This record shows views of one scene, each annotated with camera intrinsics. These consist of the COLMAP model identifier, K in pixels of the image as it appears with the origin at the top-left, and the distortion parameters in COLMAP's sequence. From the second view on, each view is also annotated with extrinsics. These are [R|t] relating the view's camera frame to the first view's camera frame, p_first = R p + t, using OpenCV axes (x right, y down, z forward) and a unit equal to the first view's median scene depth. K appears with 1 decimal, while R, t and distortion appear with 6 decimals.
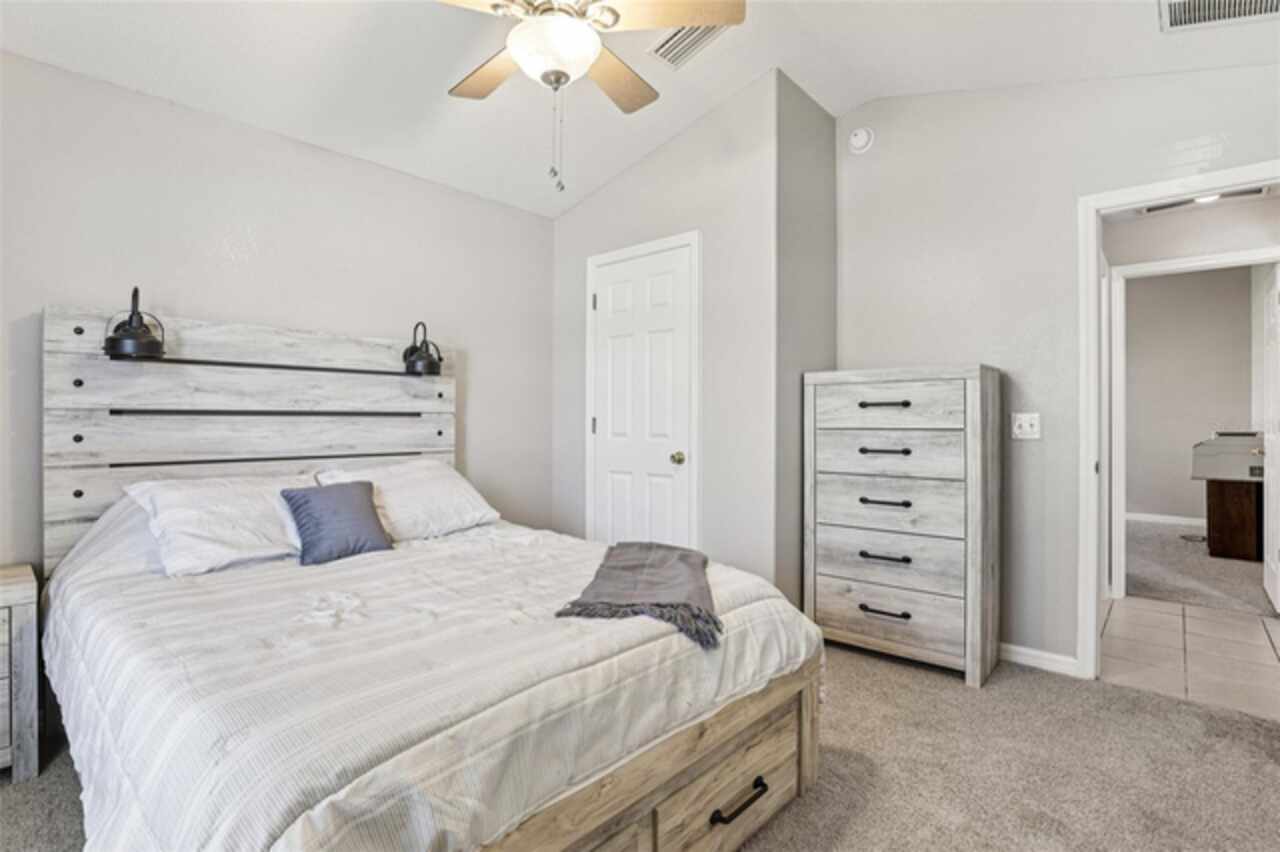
lens RADIAL K [[629.6, 0, 643.1], [0, 629.6, 411.9], [0, 0, 1]] dist [-0.038385, -0.000060]
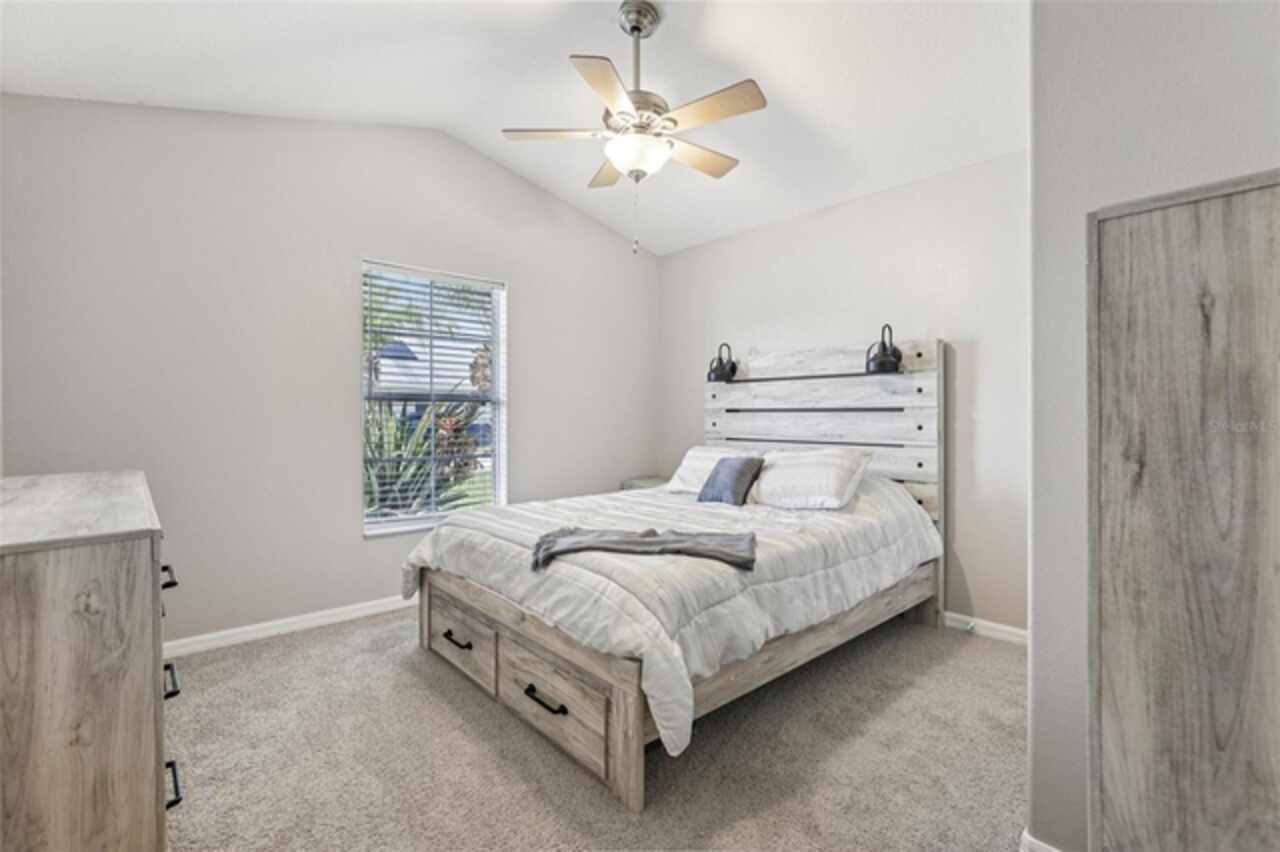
lens RADIAL K [[594.5, 0, 641.7], [0, 594.5, 419.9], [0, 0, 1]] dist [-0.032977, 0.000123]
pose [[-0.136911, 0.002819, -0.990579, 0.981118], [0.008118, 0.999966, 0.001724, 0.023184], [0.990550, -0.007806, -0.136929, 0.989492]]
